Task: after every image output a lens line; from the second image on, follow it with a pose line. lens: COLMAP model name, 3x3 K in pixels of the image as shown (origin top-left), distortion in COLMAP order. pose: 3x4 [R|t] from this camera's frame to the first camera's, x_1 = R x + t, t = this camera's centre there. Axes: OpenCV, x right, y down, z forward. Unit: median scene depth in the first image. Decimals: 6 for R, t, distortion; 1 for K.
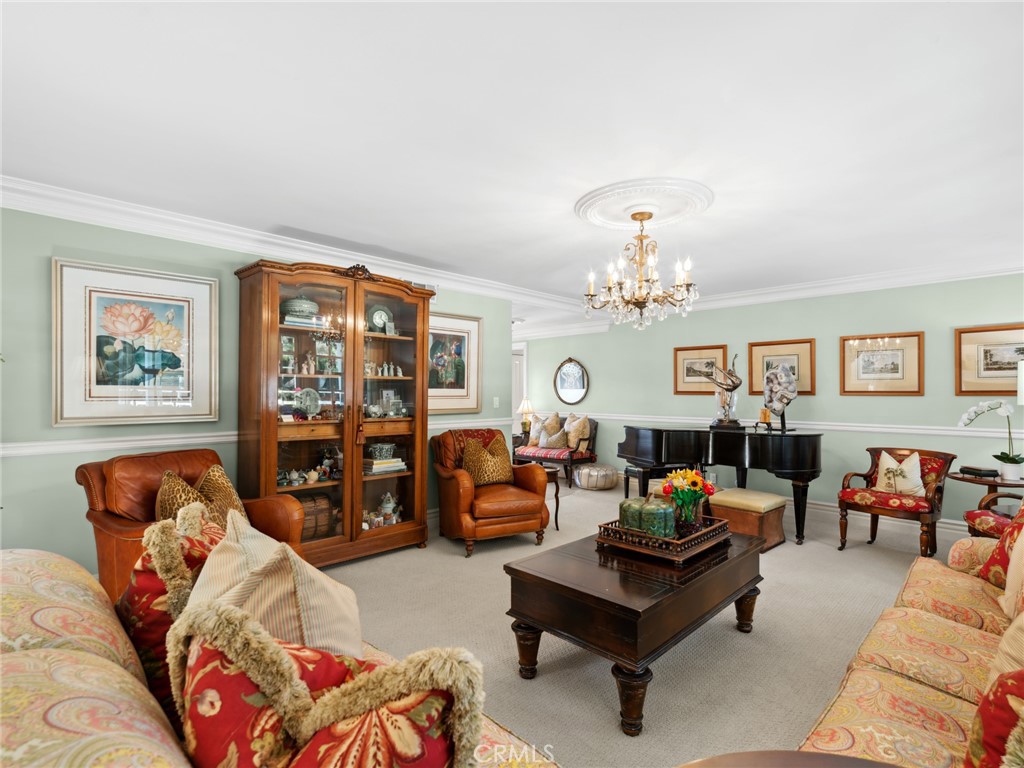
lens RADIAL K [[501.7, 0, 513.6], [0, 501.7, 386.2], [0, 0, 1]] dist [-0.001282, 0.000981]
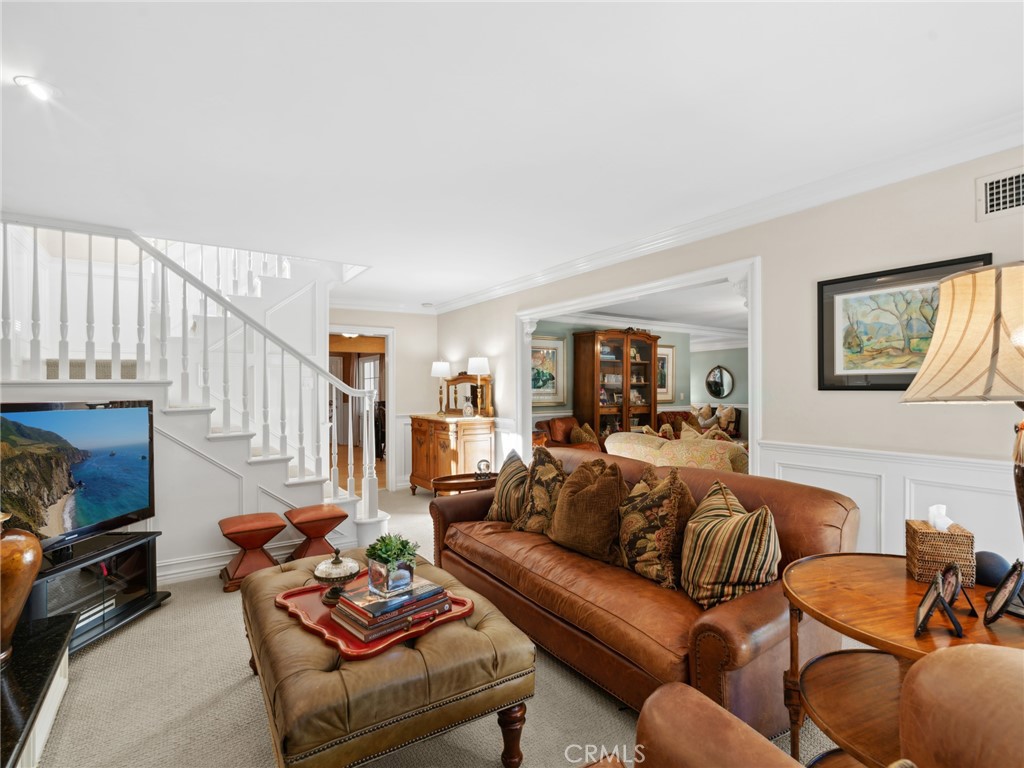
lens RADIAL K [[501.7, 0, 510.8], [0, 501.7, 386.4], [0, 0, 1]] dist [-0.001282, 0.000981]
pose [[0.980919, -0.008811, -0.194219, -0.340030], [0.009965, 0.999938, 0.004968, -0.018176], [0.194163, -0.006808, 0.980946, -0.918603]]
